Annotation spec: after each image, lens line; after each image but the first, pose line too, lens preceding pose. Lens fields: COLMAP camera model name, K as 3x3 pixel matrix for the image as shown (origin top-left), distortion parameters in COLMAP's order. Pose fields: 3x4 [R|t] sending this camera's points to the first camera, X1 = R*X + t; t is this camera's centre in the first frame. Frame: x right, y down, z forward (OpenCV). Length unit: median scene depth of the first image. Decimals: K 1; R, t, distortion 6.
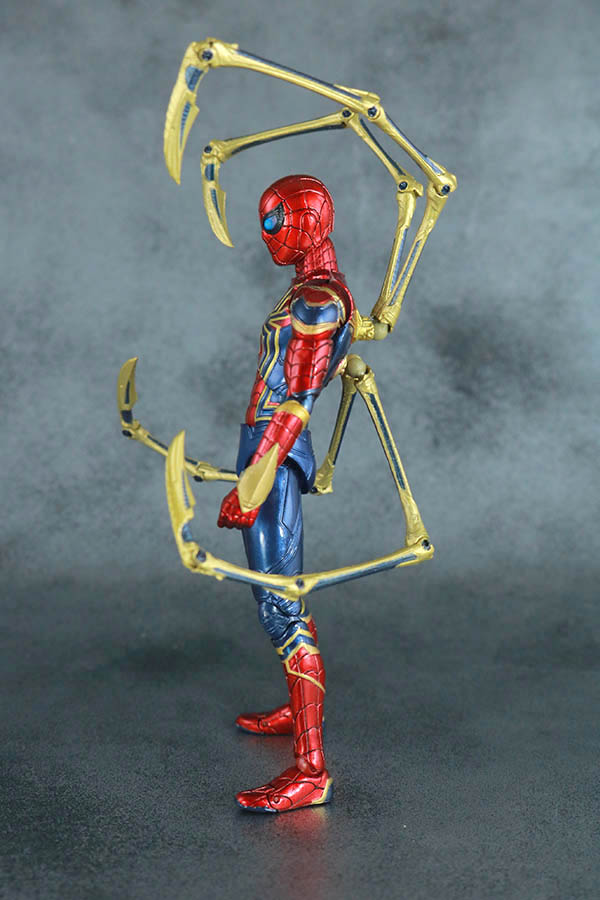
lens RADIAL K [[1381.5, 0, 300.0], [0, 1381.5, 450.0], [0, 0, 1]] dist [-0.087298, 0.188401]
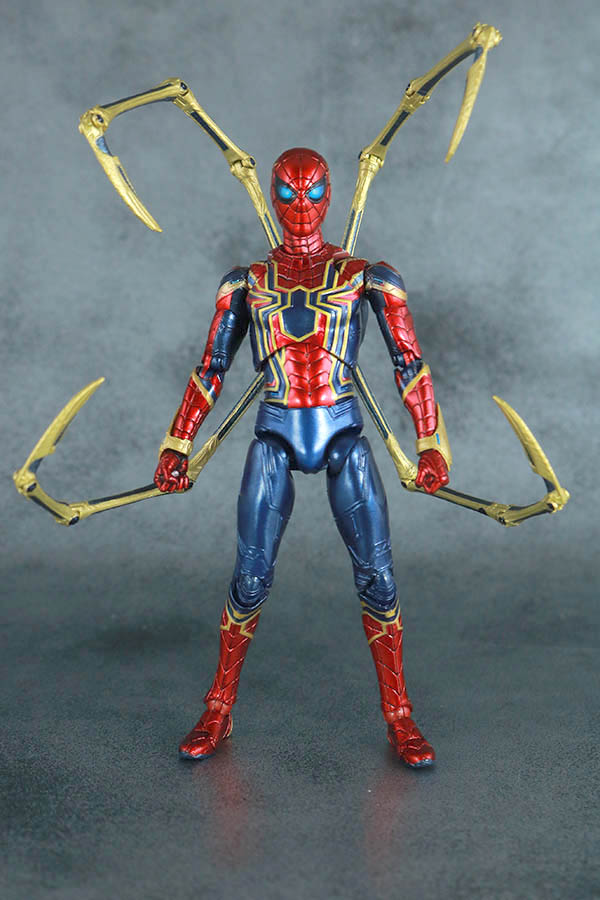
lens RADIAL K [[1381.5, 0, 300.0], [0, 1381.5, 450.0], [0, 0, 1]] dist [-0.087298, 0.188401]
pose [[0.999819, -0.006953, 0.017730, 0.005193], [0.007016, 0.999969, -0.003486, 0.014922], [-0.017705, 0.003610, 0.999837, -0.008901]]
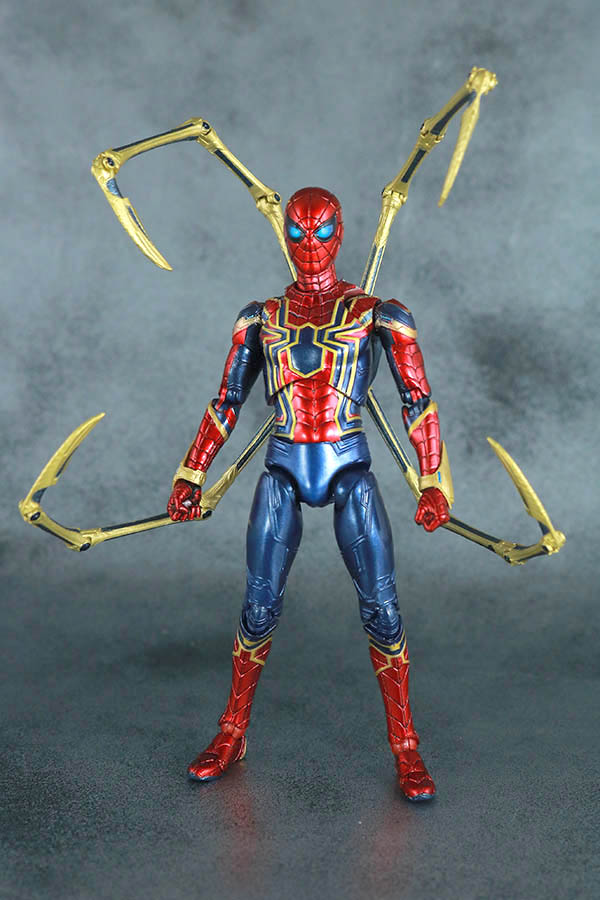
lens RADIAL K [[1381.5, 0, 300.0], [0, 1381.5, 450.0], [0, 0, 1]] dist [-0.087298, 0.188401]
pose [[0.994627, 0.016261, -0.102240, 0.079360], [-0.016484, 0.999863, -0.001340, -0.002266], [0.102205, 0.003018, 0.994759, -0.018060]]
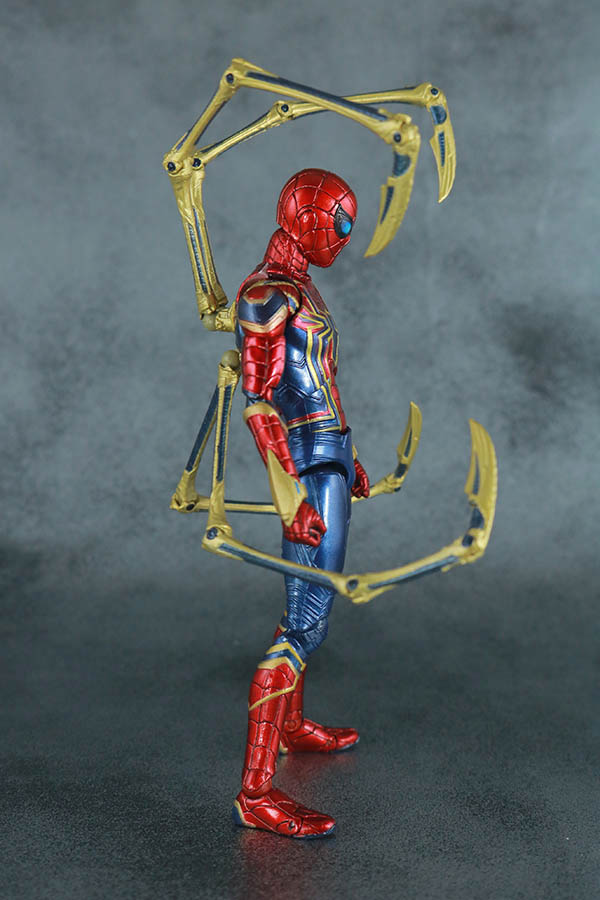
lens RADIAL K [[1381.5, 0, 300.0], [0, 1381.5, 450.0], [0, 0, 1]] dist [-0.087298, 0.188401]
pose [[0.999513, -0.003995, 0.030935, -0.084979], [0.003908, 0.999988, 0.002874, -0.003912], [-0.030946, -0.002751, 0.999517, 0.022286]]
